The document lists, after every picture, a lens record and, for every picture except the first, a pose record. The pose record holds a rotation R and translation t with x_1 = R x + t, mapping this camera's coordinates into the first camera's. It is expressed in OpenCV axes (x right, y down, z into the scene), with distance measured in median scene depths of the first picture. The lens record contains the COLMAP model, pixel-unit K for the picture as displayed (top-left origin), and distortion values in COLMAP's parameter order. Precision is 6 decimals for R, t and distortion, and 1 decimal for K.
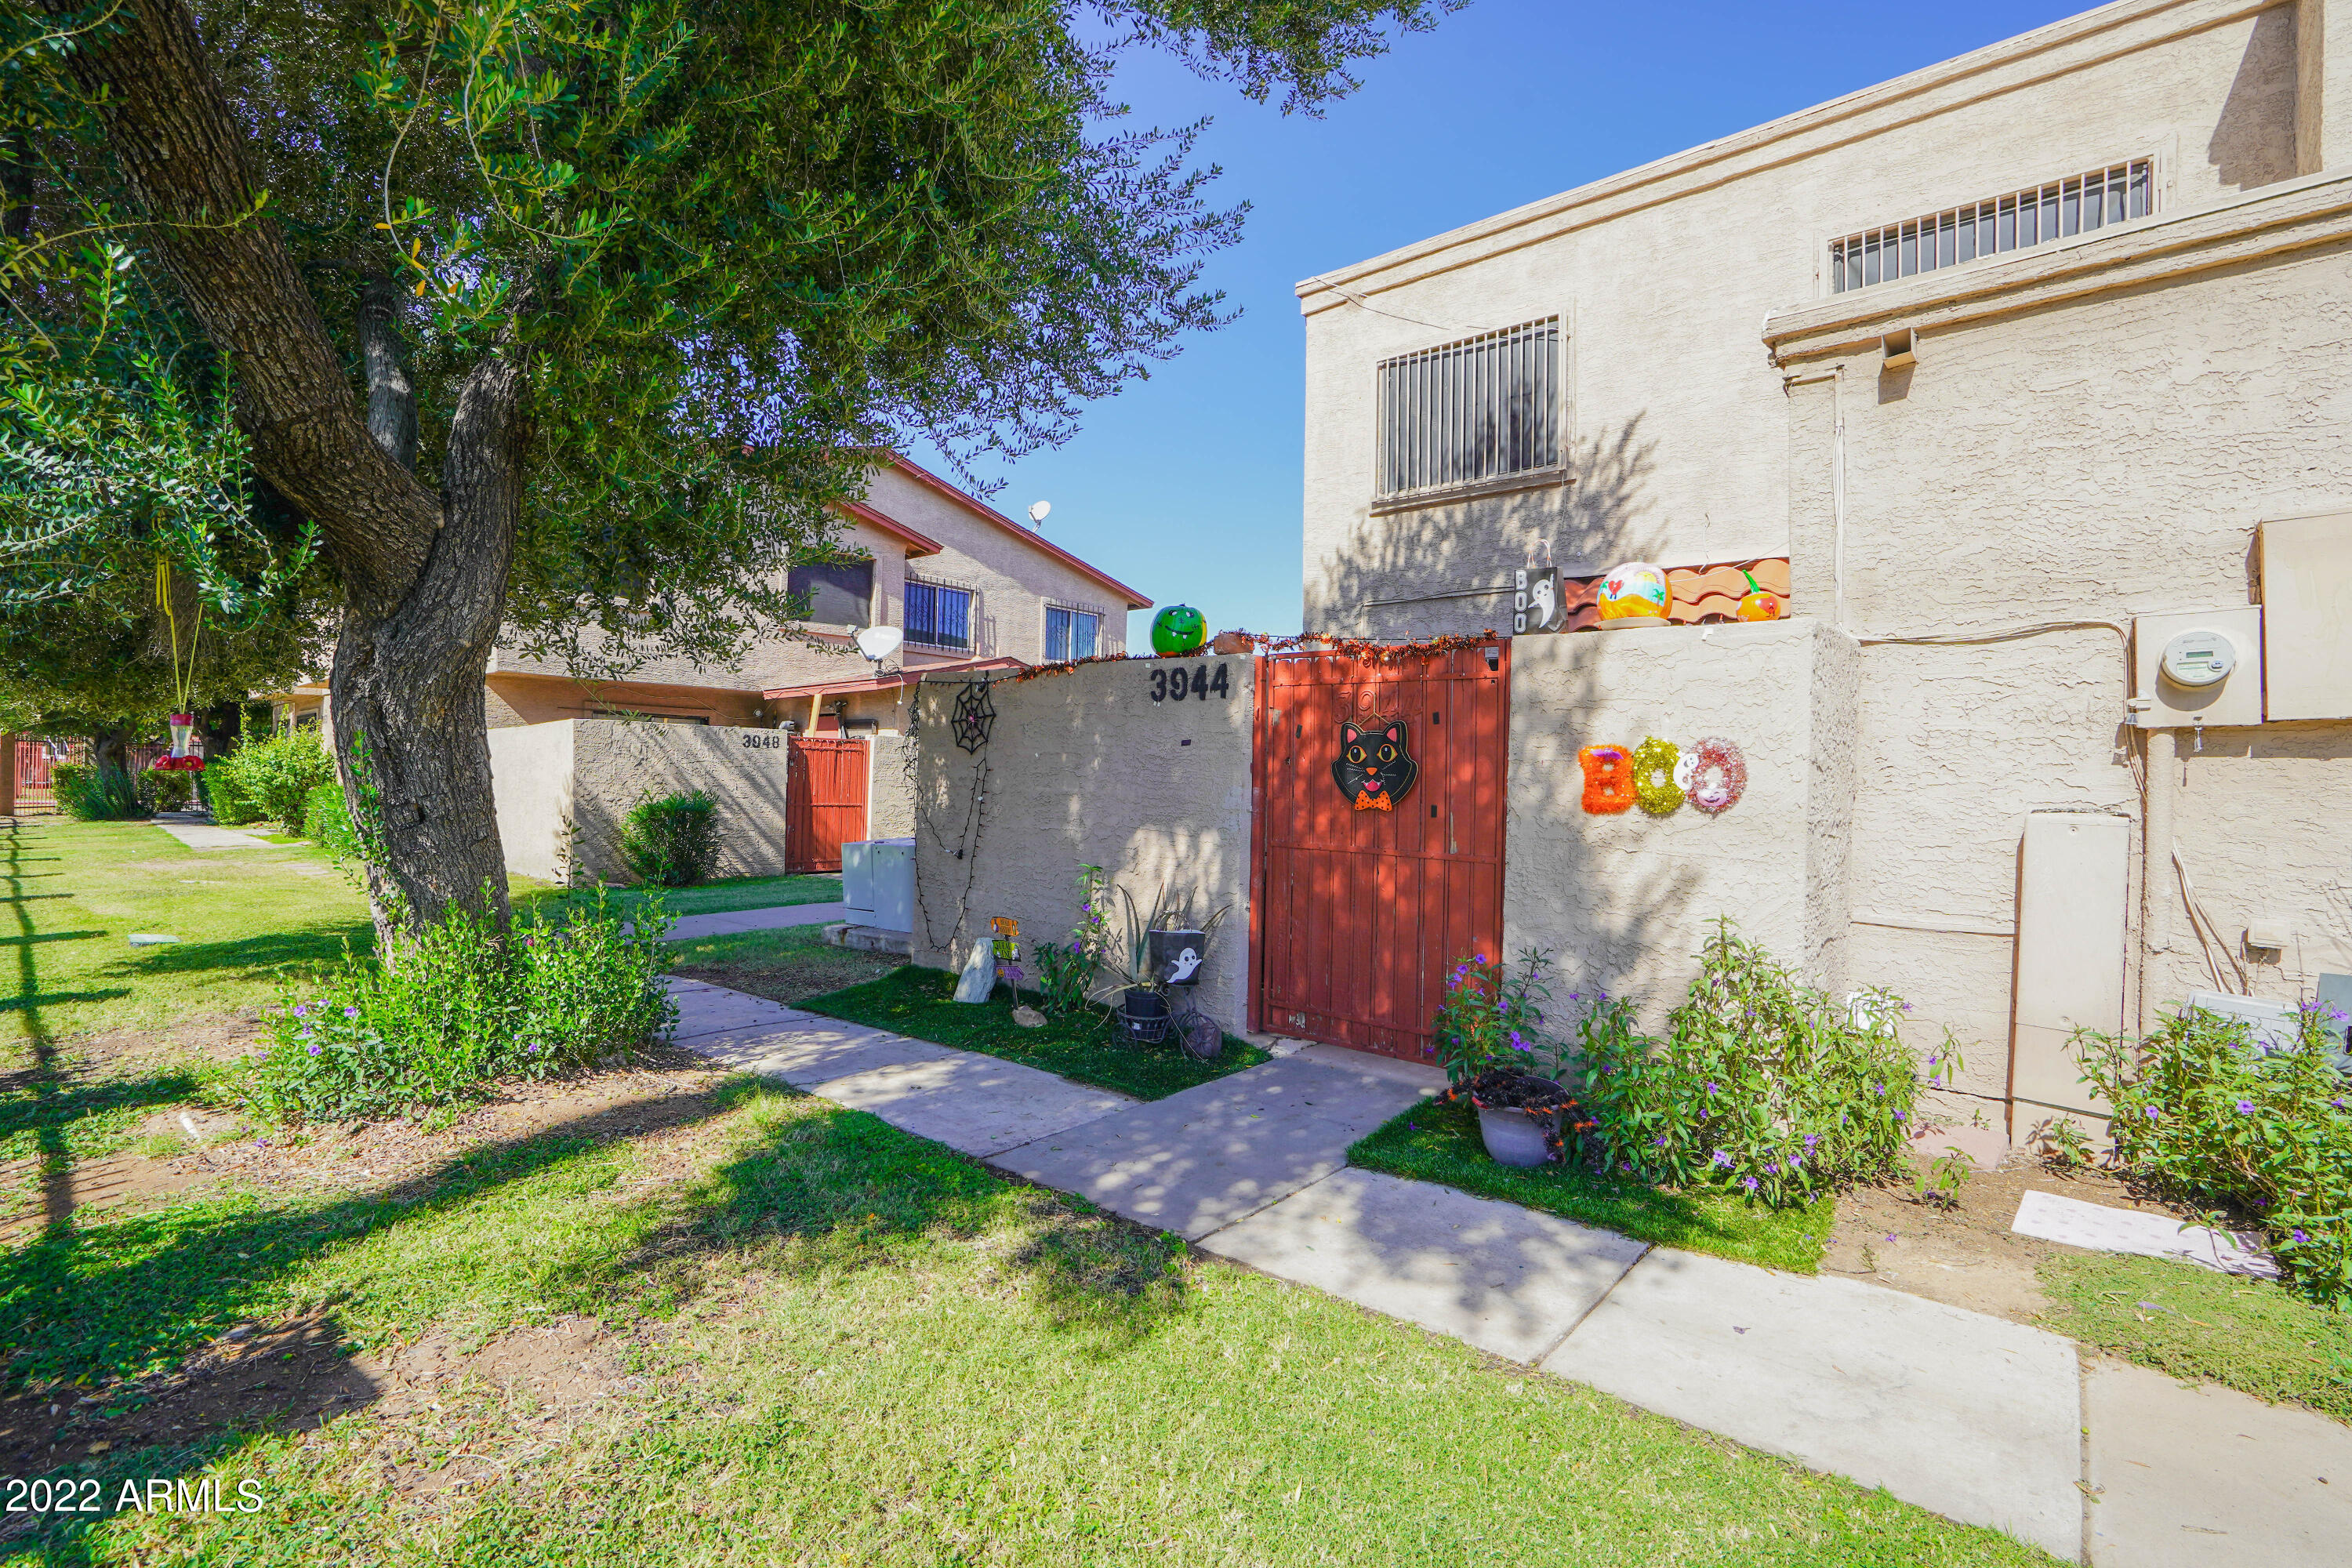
lens RADIAL K [[1087.4, 0, 1146.5], [0, 1087.4, 776.8], [0, 0, 1]] dist [-0.071115, 0.031753]
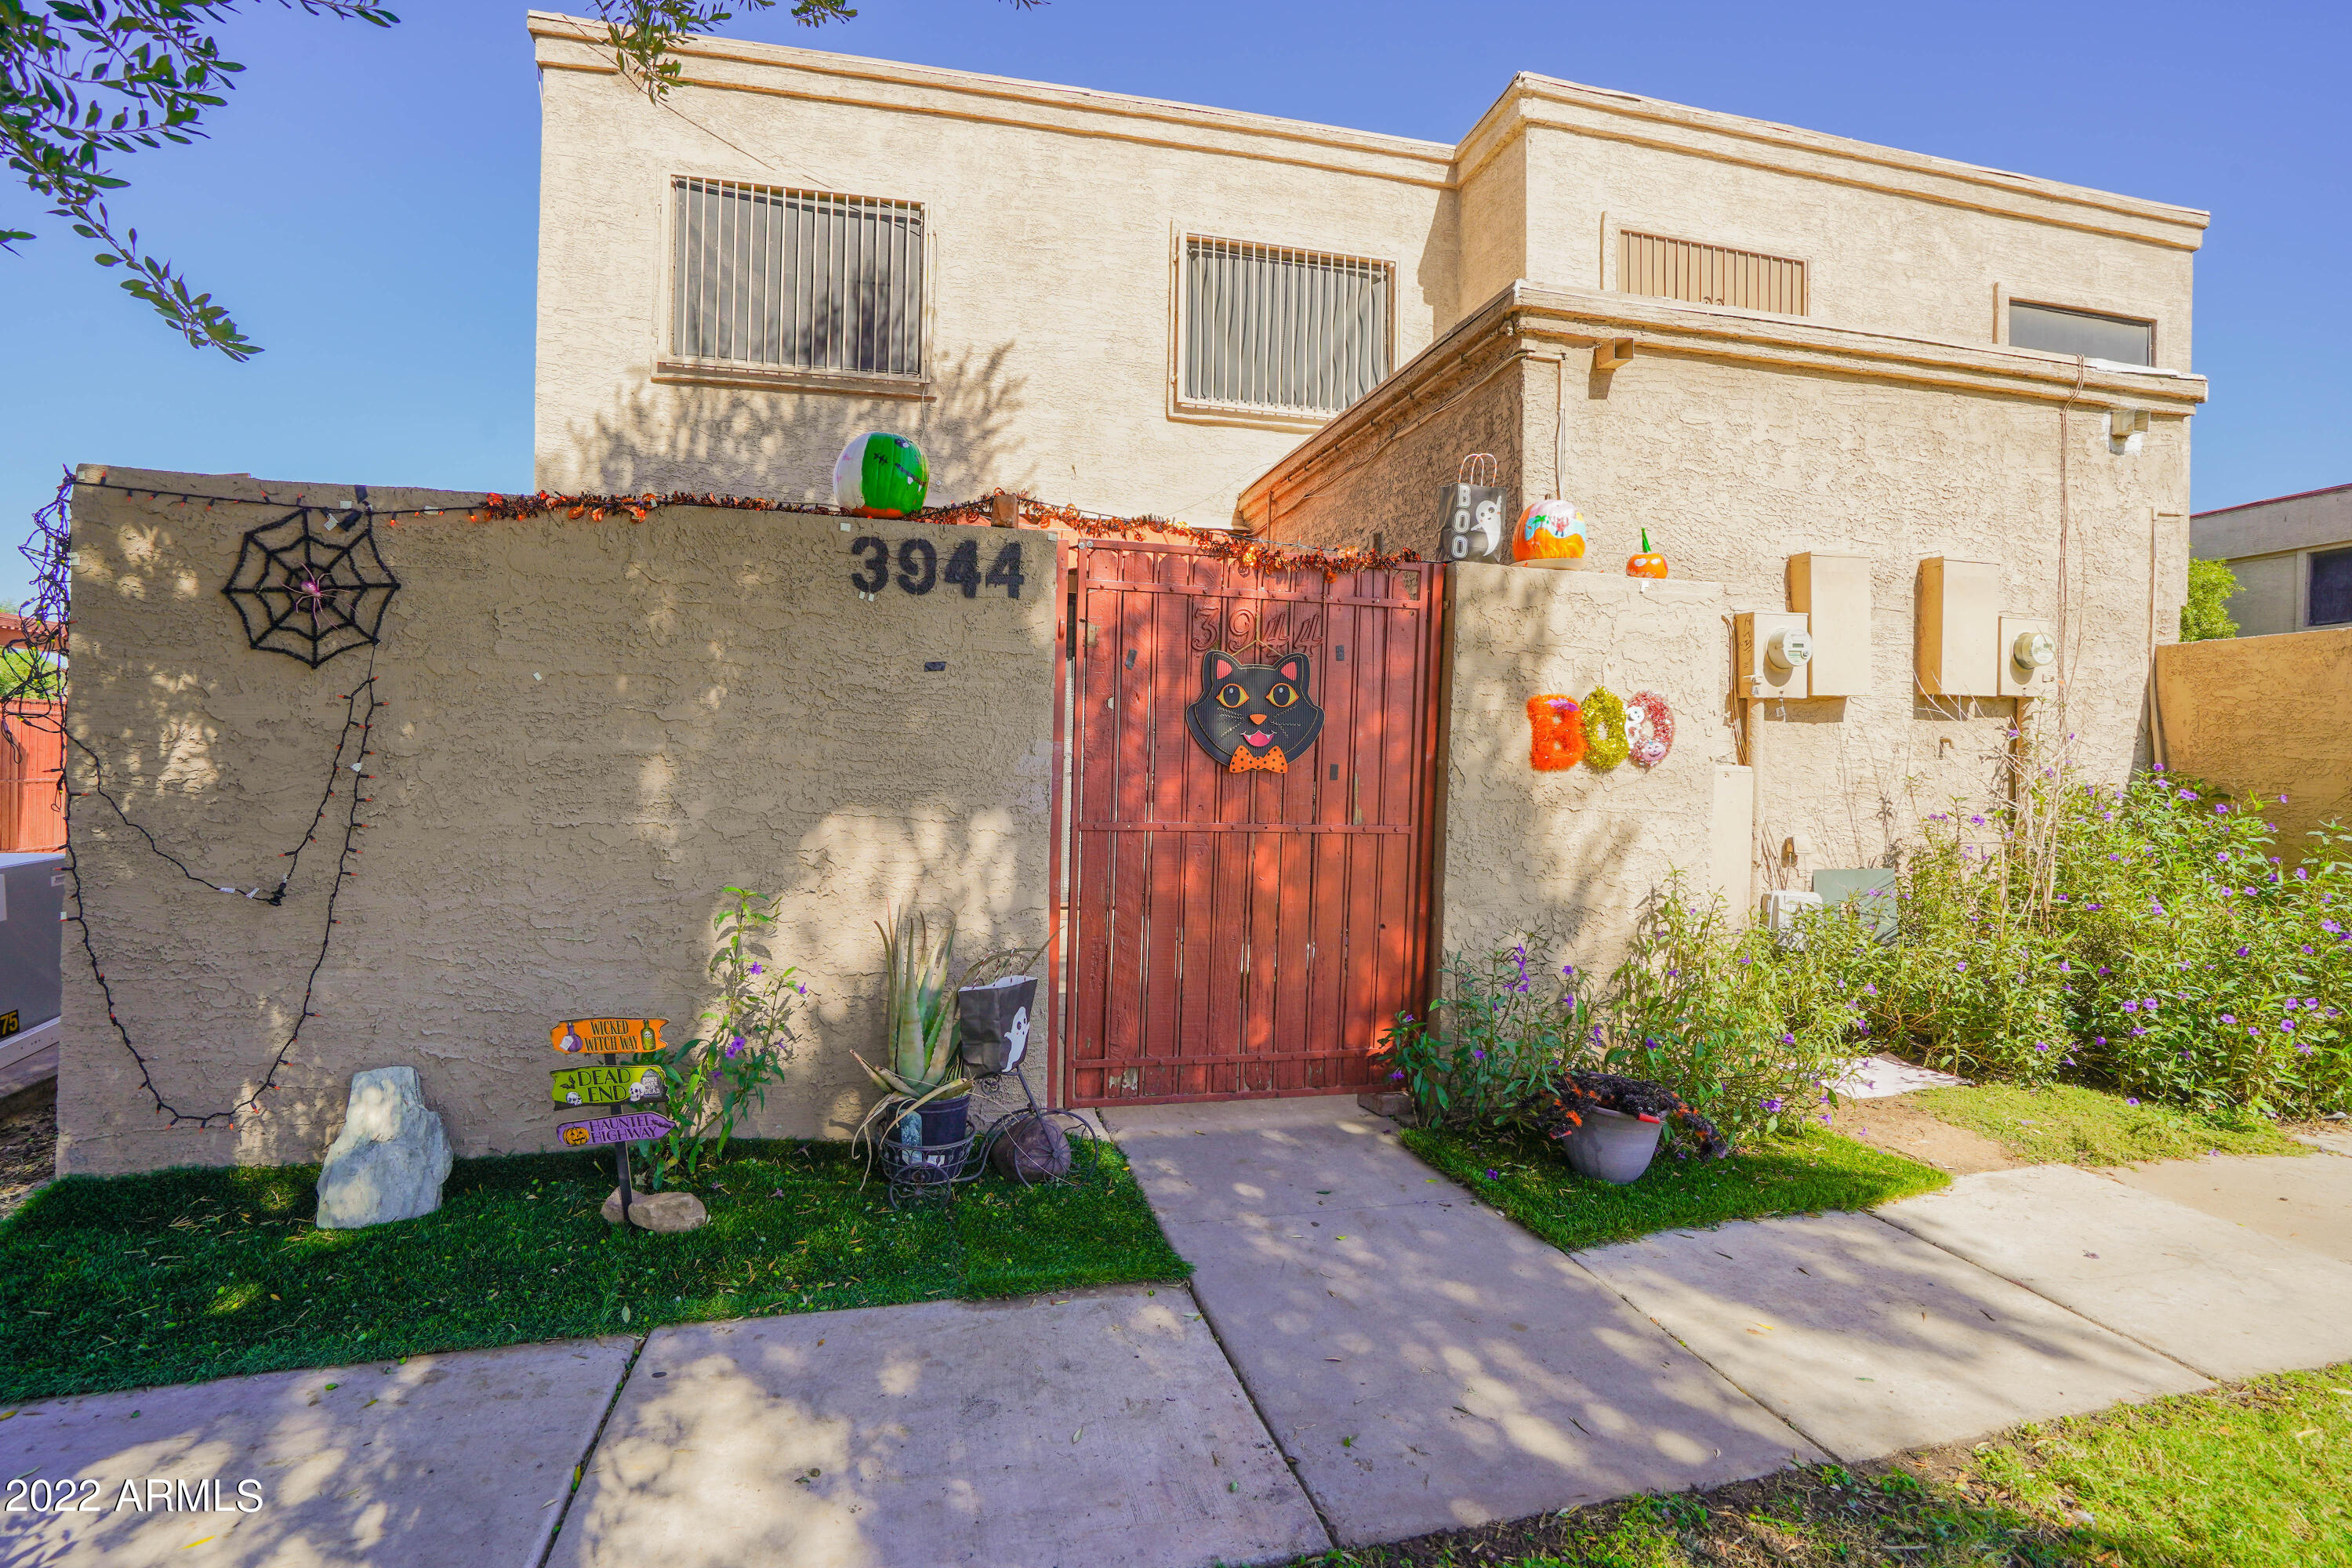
lens RADIAL K [[1087.4, 0, 1146.5], [0, 1087.4, 776.8], [0, 0, 1]] dist [-0.071115, 0.031753]
pose [[0.570223, -0.021971, 0.821196, -0.407196], [-0.005946, 0.999506, 0.030870, 0.010601], [-0.821469, -0.022486, 0.569810, 0.594120]]
